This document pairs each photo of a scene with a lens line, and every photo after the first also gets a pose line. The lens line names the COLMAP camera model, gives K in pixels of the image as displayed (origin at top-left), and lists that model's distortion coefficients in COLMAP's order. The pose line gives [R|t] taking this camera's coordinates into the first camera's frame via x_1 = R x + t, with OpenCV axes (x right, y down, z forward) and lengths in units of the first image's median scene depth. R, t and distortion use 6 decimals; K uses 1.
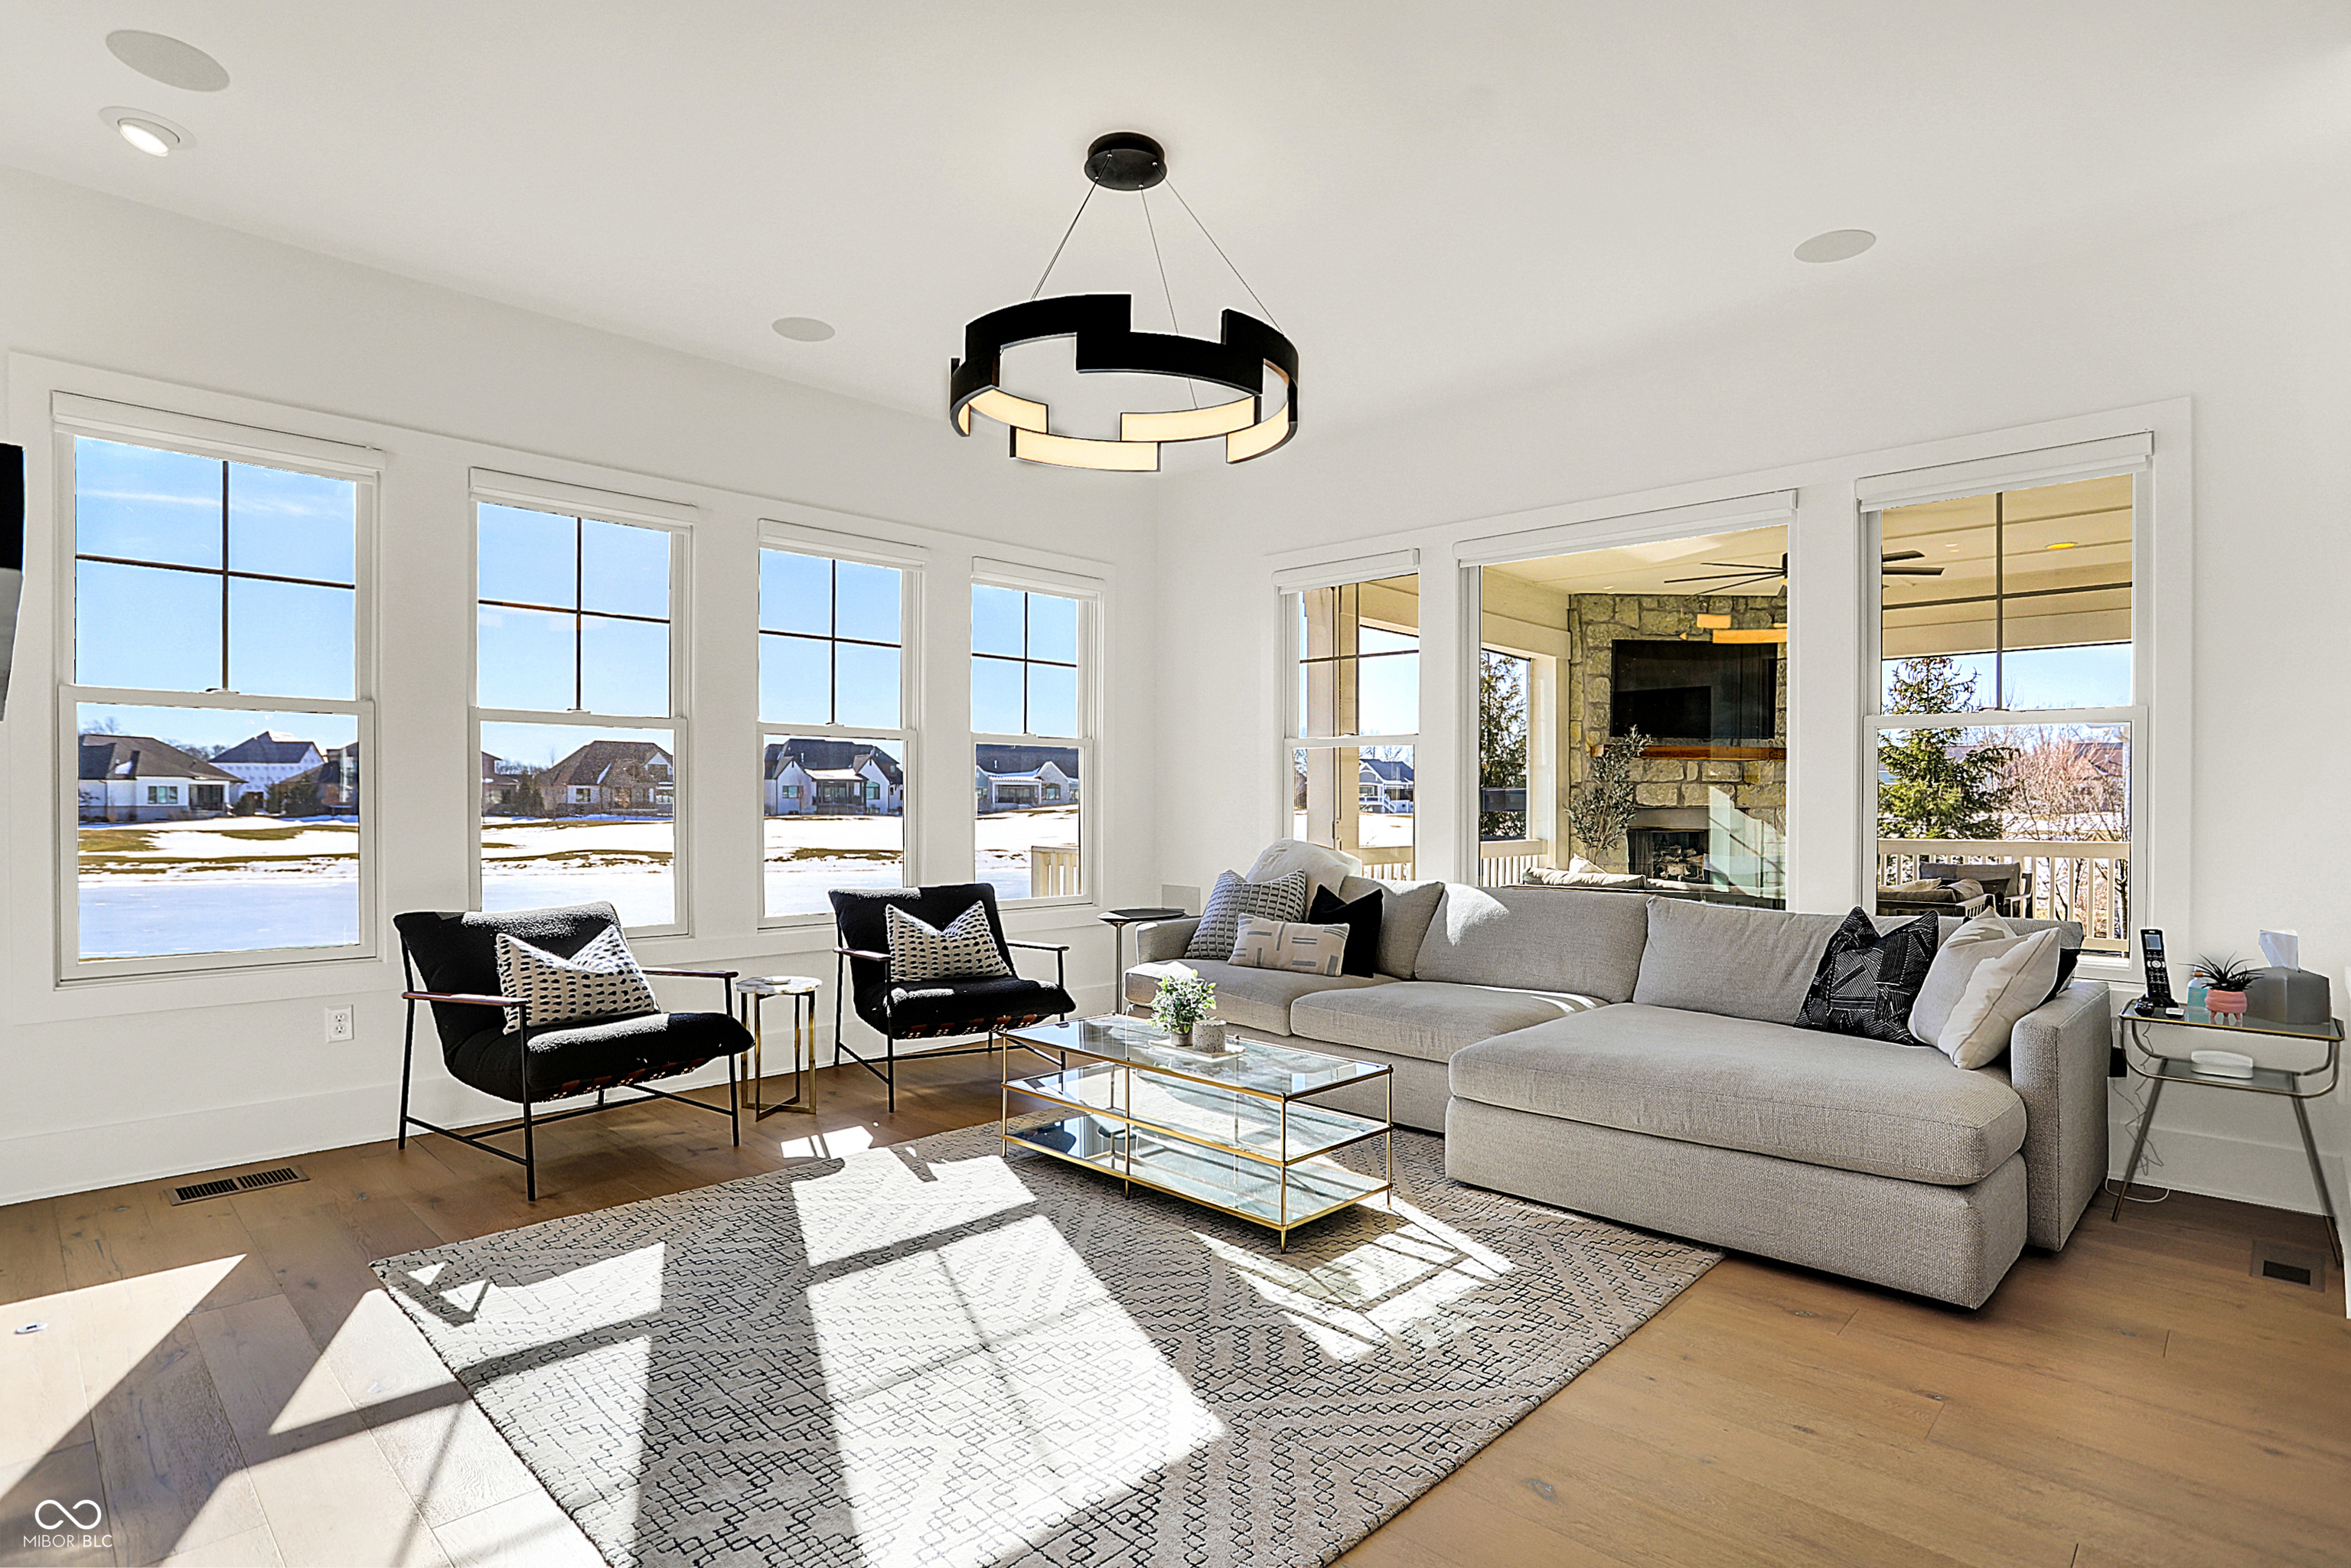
lens RADIAL K [[1195.7, 0, 1159.9], [0, 1195.7, 793.0], [0, 0, 1]] dist [-0.046097, 0.014765]
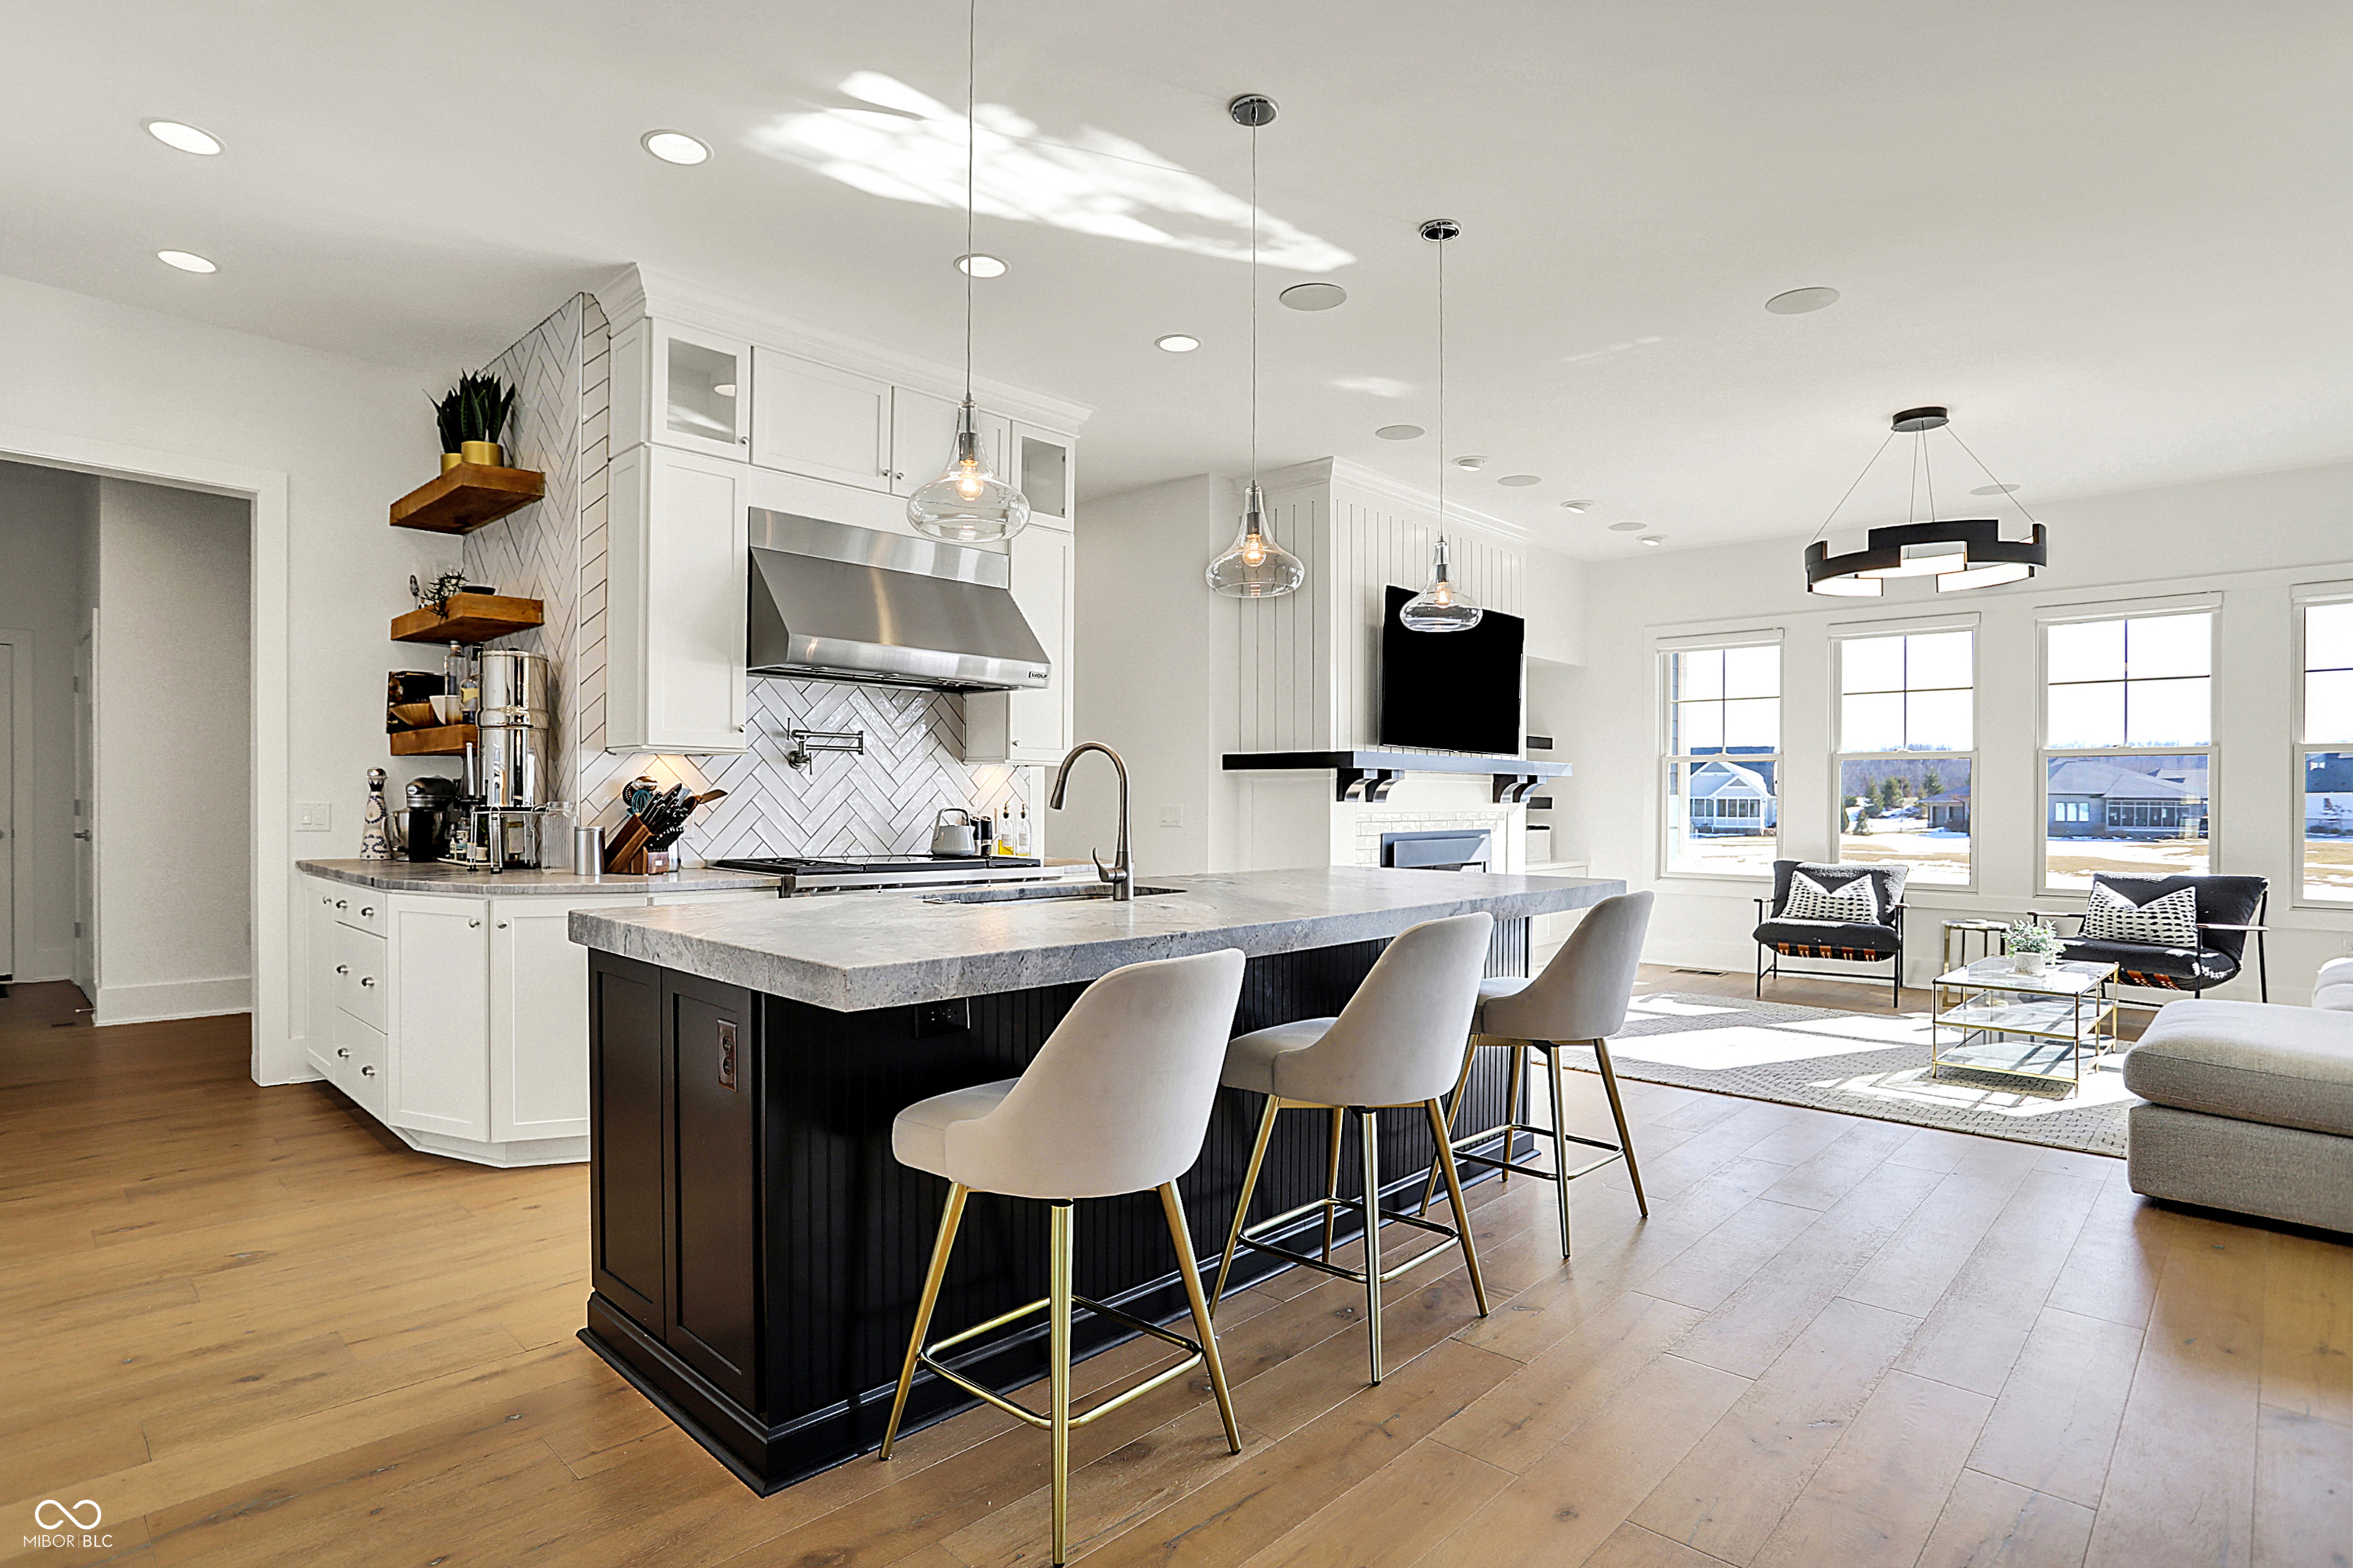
lens RADIAL K [[1196.8, 0, 1132.2], [0, 1196.8, 791.9], [0, 0, 1]] dist [-0.046097, 0.014765]
pose [[-0.017447, -0.012908, -0.999764, 1.294641], [0.000042, 0.999917, -0.012910, 0.009256], [0.999848, -0.000267, -0.017445, -0.048082]]
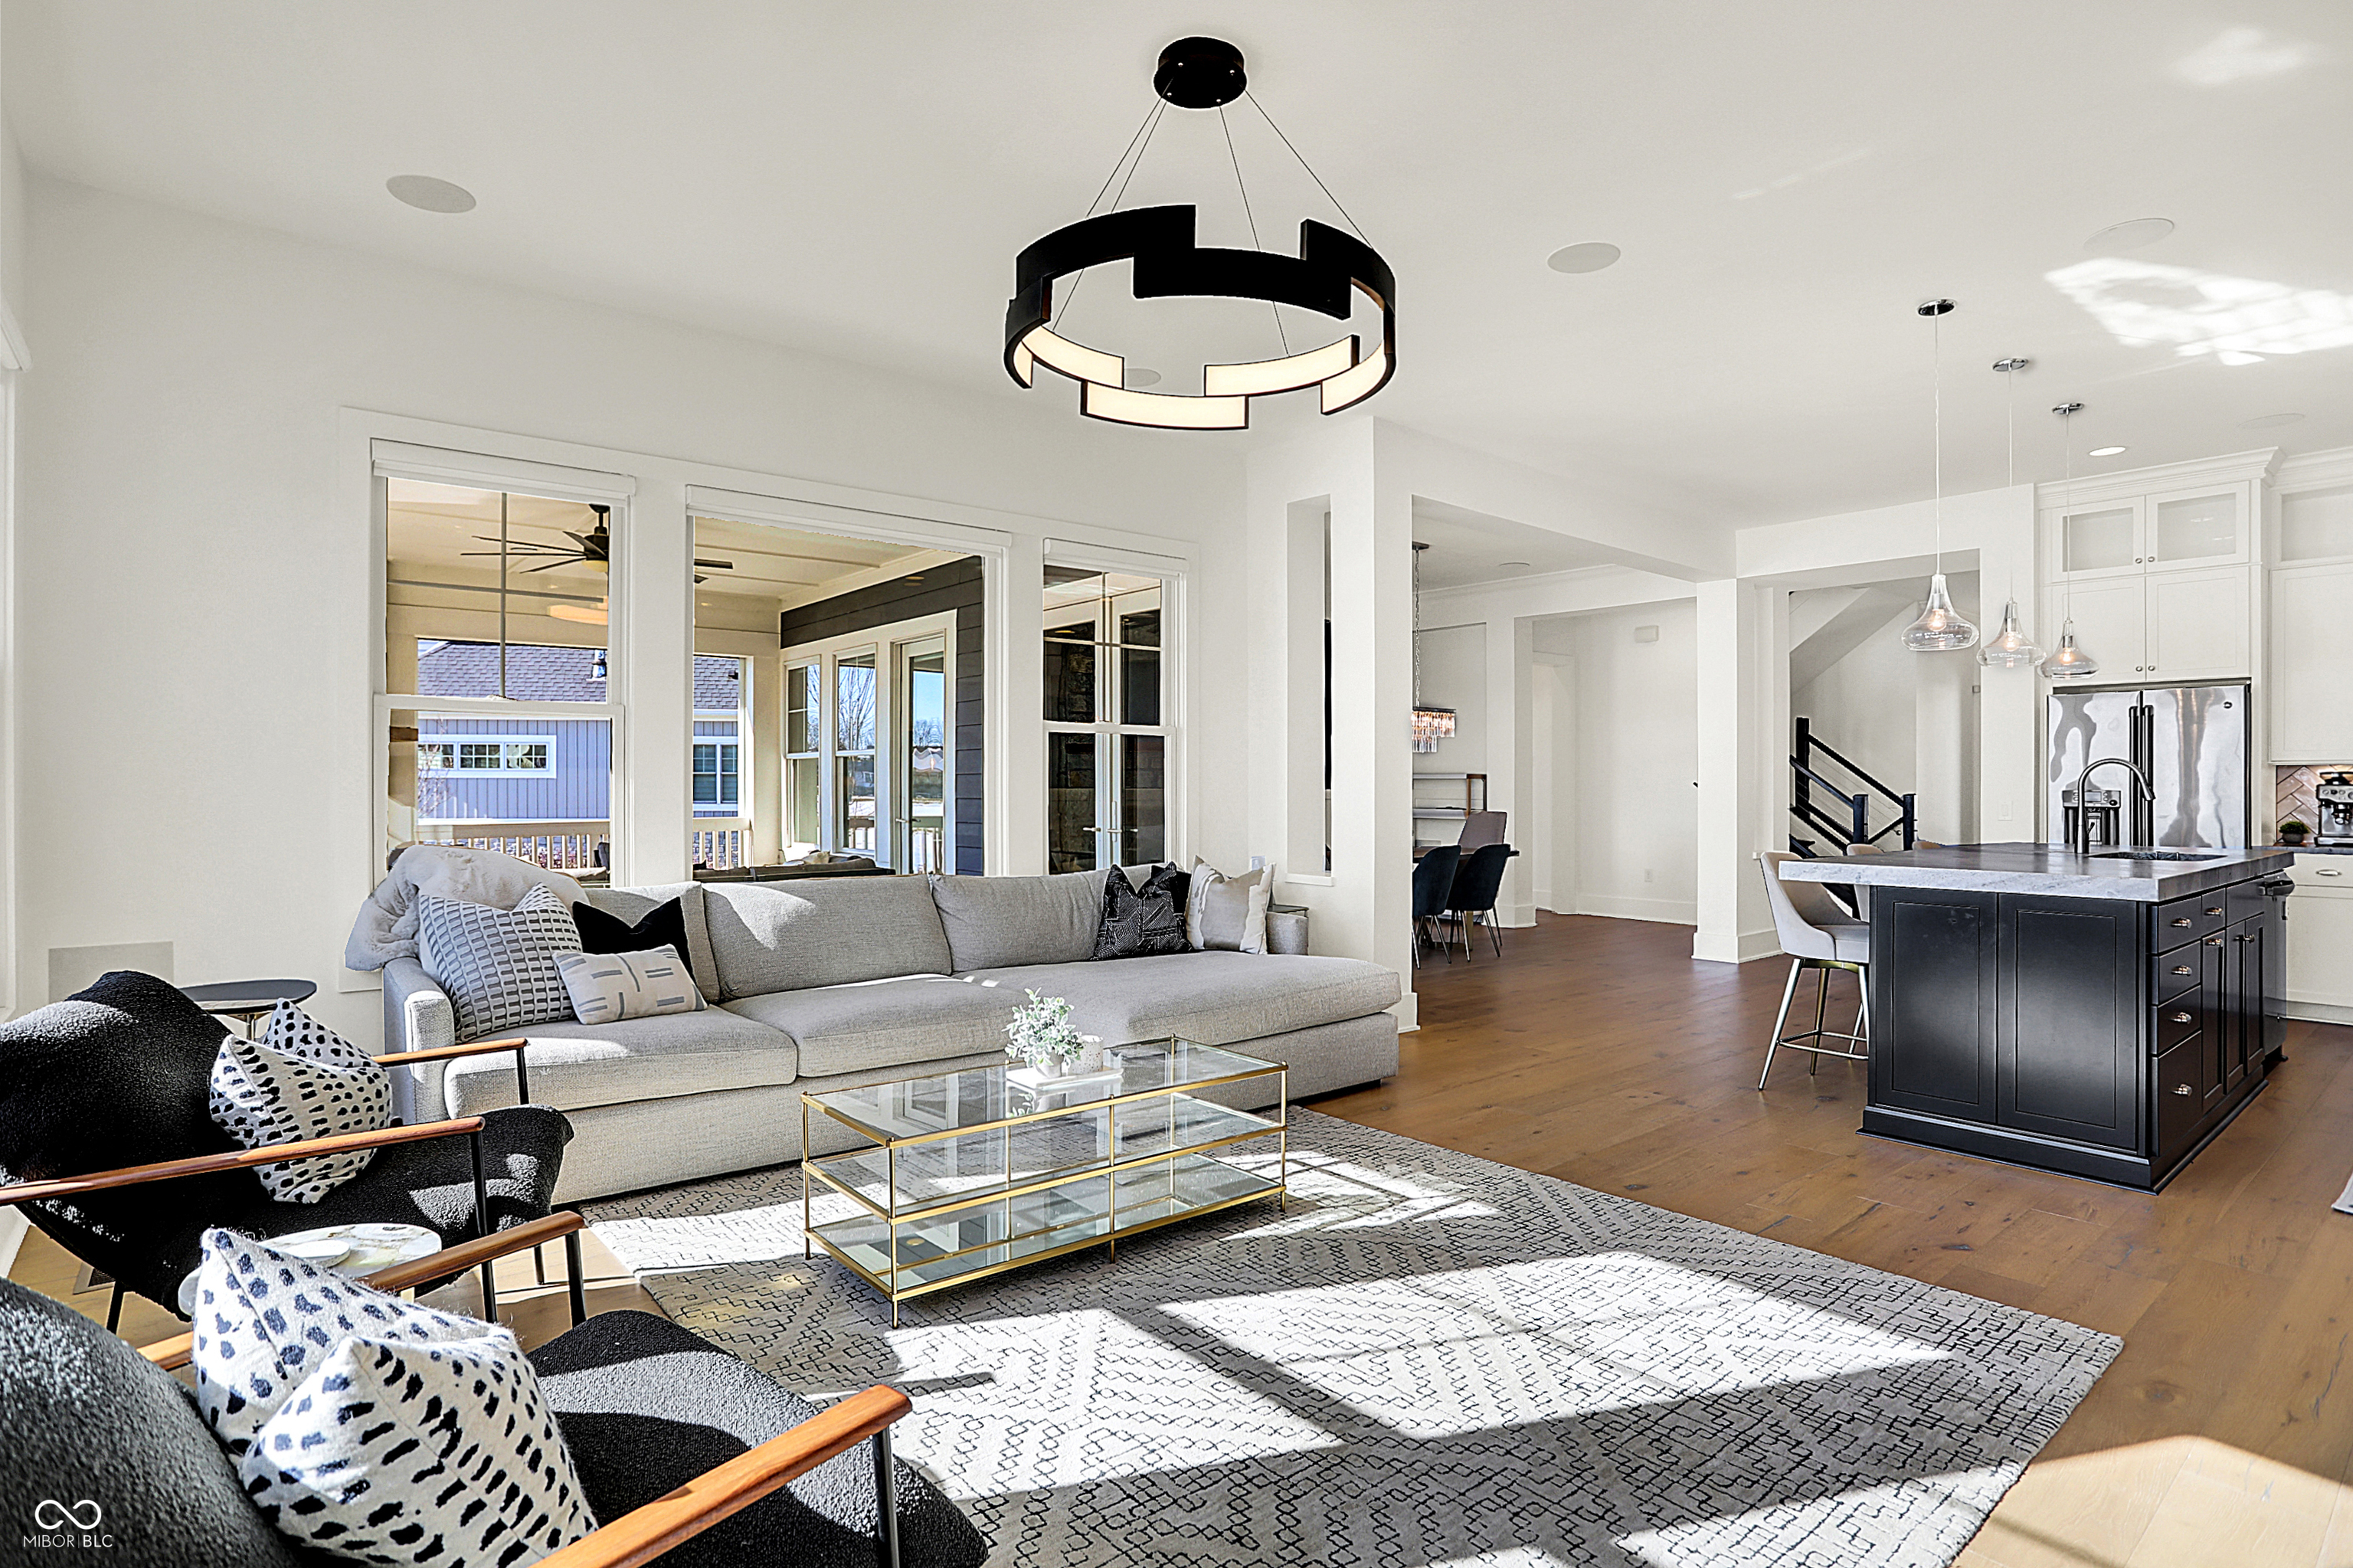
lens RADIAL K [[1176.4, 0, 1174.4], [0, 1176.4, 800.6], [0, 0, 1]] dist [-0.050719, -0.000833]
pose [[0.116702, -0.016015, 0.993038, -0.716503], [-0.008473, 0.999818, 0.017120, -0.002422], [-0.993131, -0.010412, 0.116545, 0.732113]]
